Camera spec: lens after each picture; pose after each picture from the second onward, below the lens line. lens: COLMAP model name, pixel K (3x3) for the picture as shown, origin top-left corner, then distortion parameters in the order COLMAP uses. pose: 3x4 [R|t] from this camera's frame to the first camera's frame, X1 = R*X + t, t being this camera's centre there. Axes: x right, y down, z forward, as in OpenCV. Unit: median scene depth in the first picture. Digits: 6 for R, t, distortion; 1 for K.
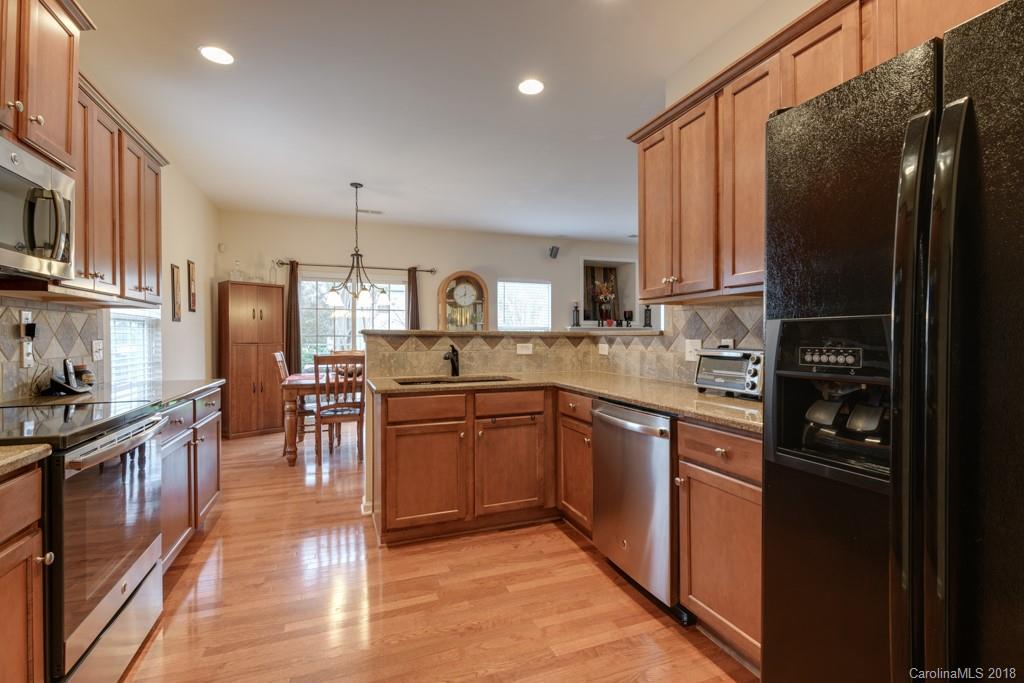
lens RADIAL K [[459.7, 0, 512.0], [0, 459.7, 341.5], [0, 0, 1]] dist [-0.000855, 0.000019]
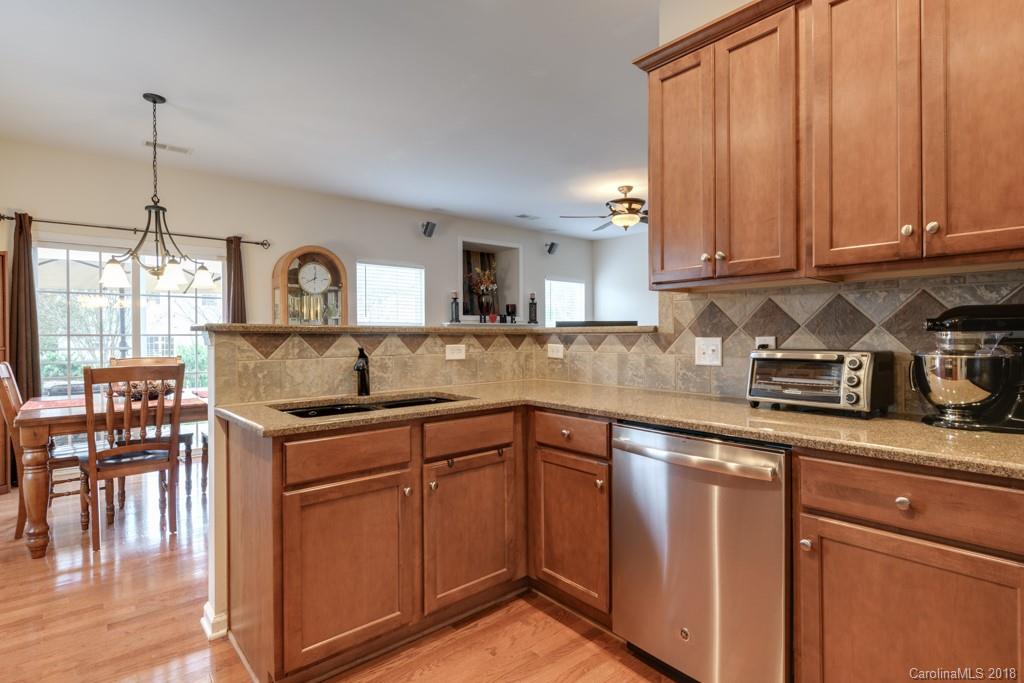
lens RADIAL K [[516.6, 0, 512.0], [0, 516.6, 341.5], [0, 0, 1]] dist [0.000745, -0.001268]
pose [[0.941857, -0.007987, 0.335919, -0.176683], [0.007253, 0.999968, 0.003440, -0.002376], [-0.335936, -0.000804, 0.941884, 0.243791]]
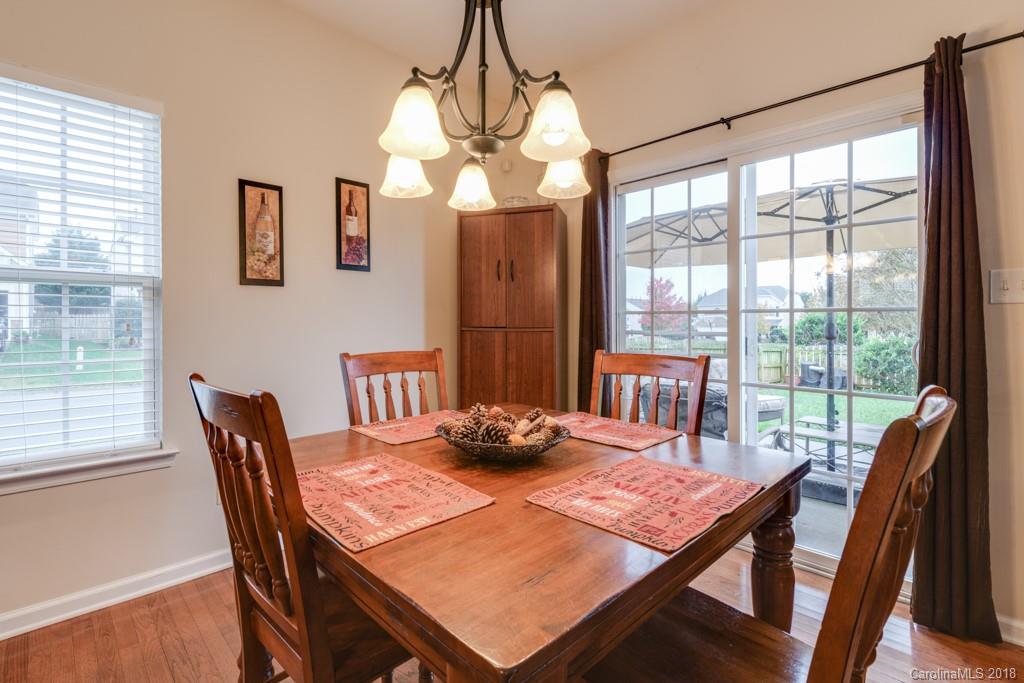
lens RADIAL K [[467.4, 0, 511.1], [0, 467.4, 325.0], [0, 0, 1]] dist [0.000524, 0.000107]
pose [[0.403497, 0.008186, -0.914944, -0.153976], [-0.009479, 0.999944, 0.004766, -0.002249], [0.914932, 0.006750, 0.403552, 1.420442]]
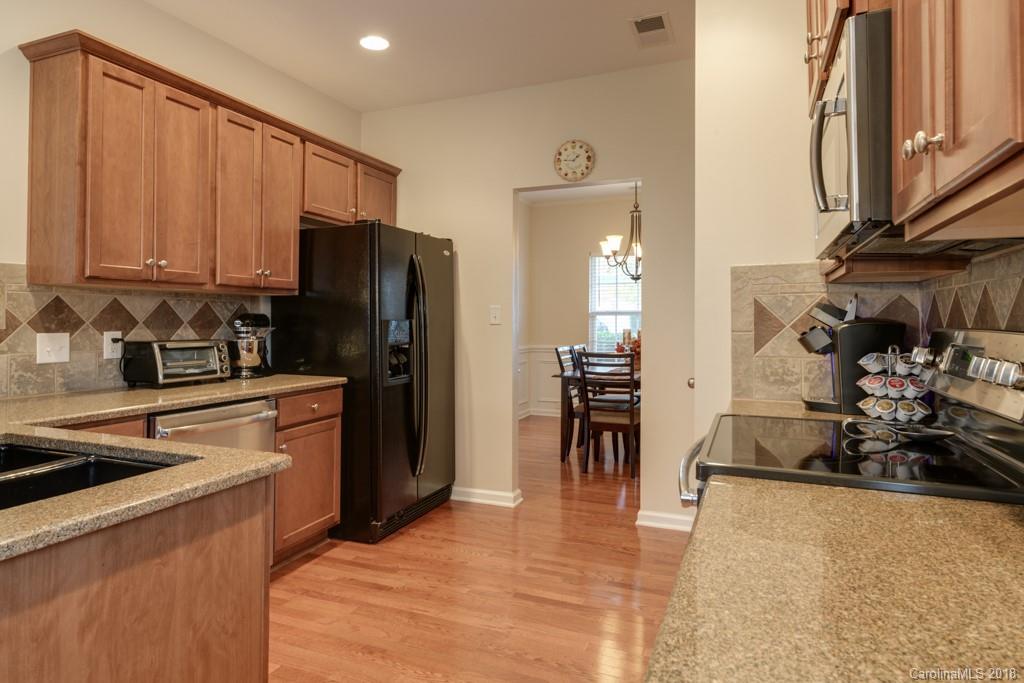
lens RADIAL K [[593.8, 0, 511.0], [0, 593.8, 316.9], [0, 0, 1]] dist [-0.000522, -0.000111]
pose [[-0.733843, 0.008045, 0.679271, -0.661208], [0.007879, 0.999963, -0.003331, -0.017943], [-0.679273, 0.002908, -0.733880, 1.008760]]
